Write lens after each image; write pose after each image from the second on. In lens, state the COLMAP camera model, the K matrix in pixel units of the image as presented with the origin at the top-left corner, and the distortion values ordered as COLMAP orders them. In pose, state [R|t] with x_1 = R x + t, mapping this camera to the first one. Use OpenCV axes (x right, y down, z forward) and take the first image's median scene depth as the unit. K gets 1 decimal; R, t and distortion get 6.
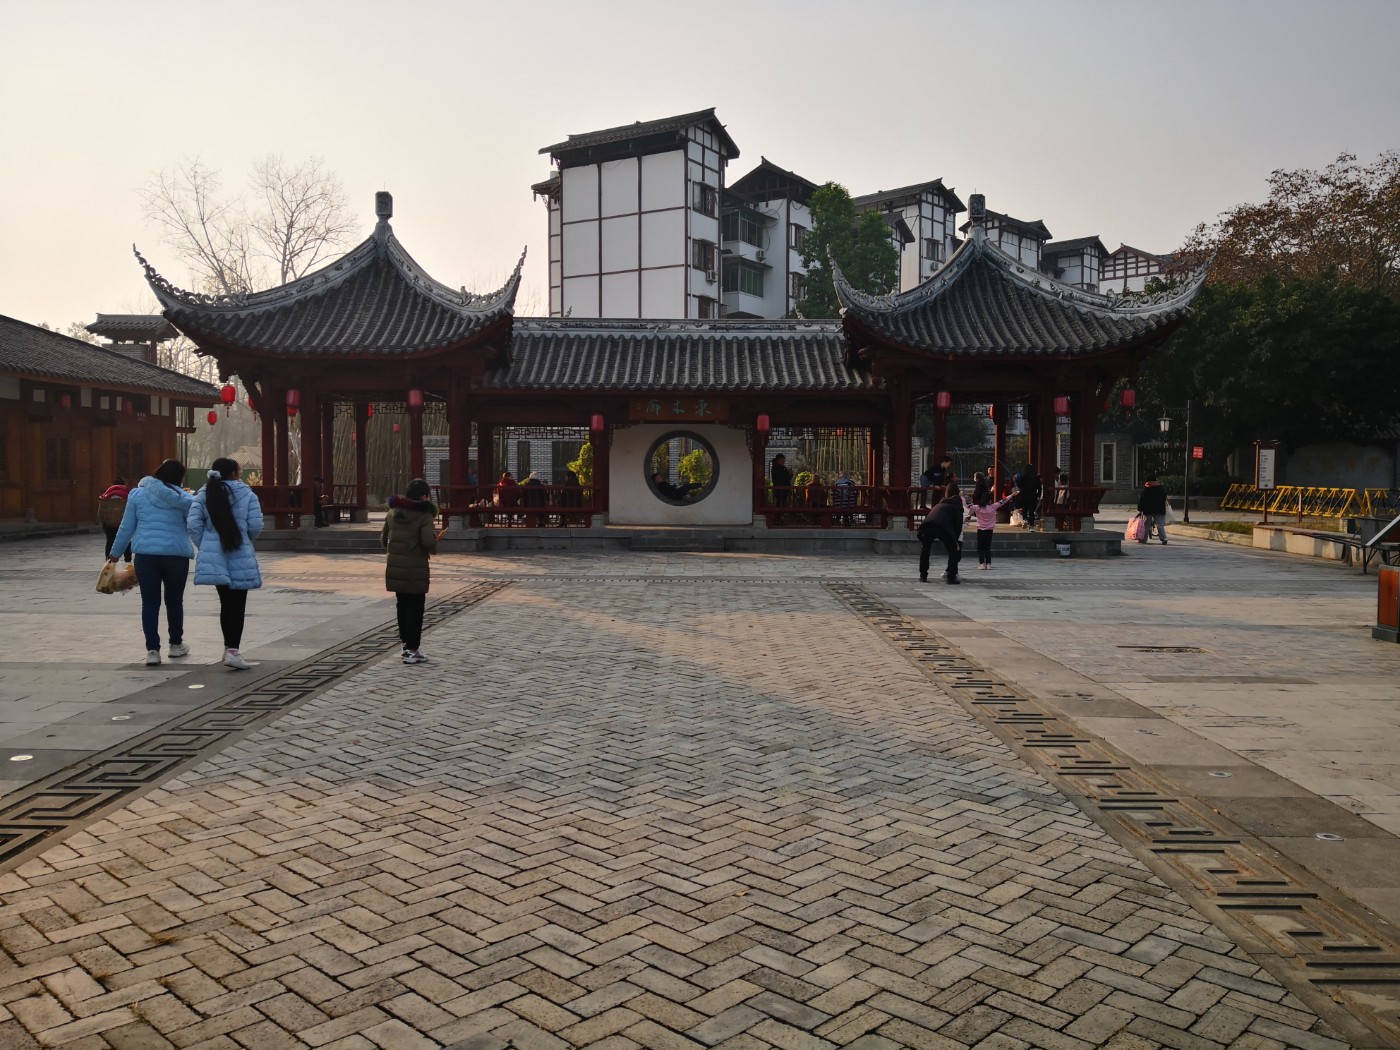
lens RADIAL K [[1147.2, 0, 697.0], [0, 1147.2, 532.9], [0, 0, 1]] dist [0.054931, -0.116364]
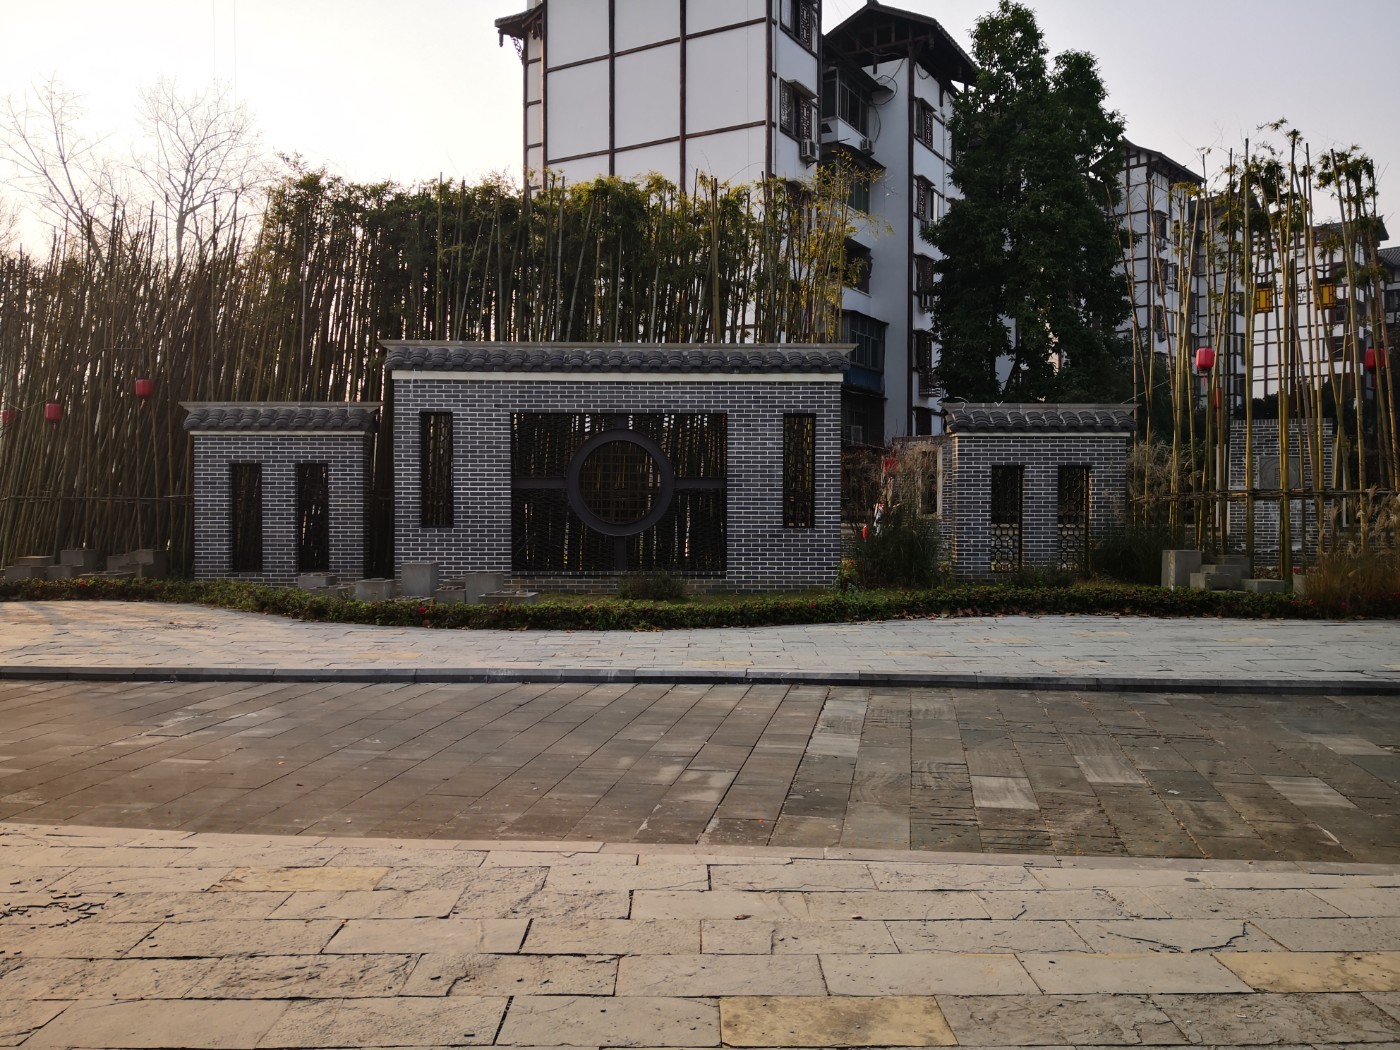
lens RADIAL K [[1147.2, 0, 696.7], [0, 1147.2, 523.0], [0, 0, 1]] dist [0.054931, -0.116364]
pose [[0.999964, -0.000610, 0.008450, -0.048574], [0.000890, 0.999450, -0.033162, -0.021964], [-0.008425, 0.033169, 0.999414, 0.448970]]
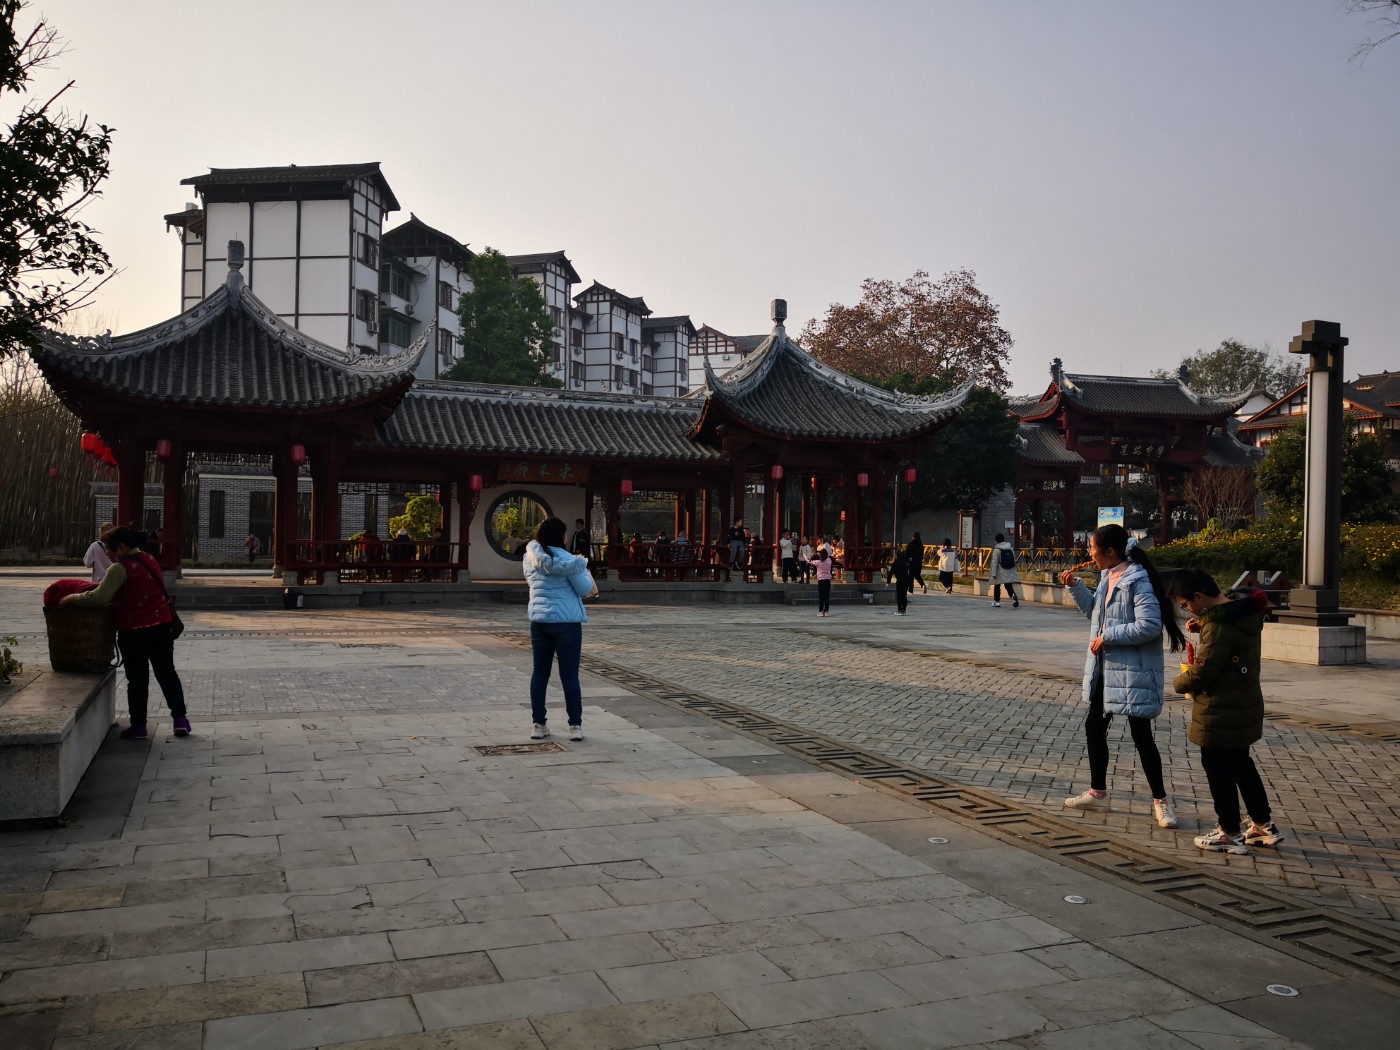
lens RADIAL K [[1147.2, 0, 708.3], [0, 1147.2, 526.3], [0, 0, 1]] dist [0.054931, -0.116364]
pose [[0.921956, 0.013942, 0.387043, -0.105415], [0.006126, 0.998702, -0.050568, -0.000396], [-0.387245, 0.048992, 0.920674, -0.018446]]
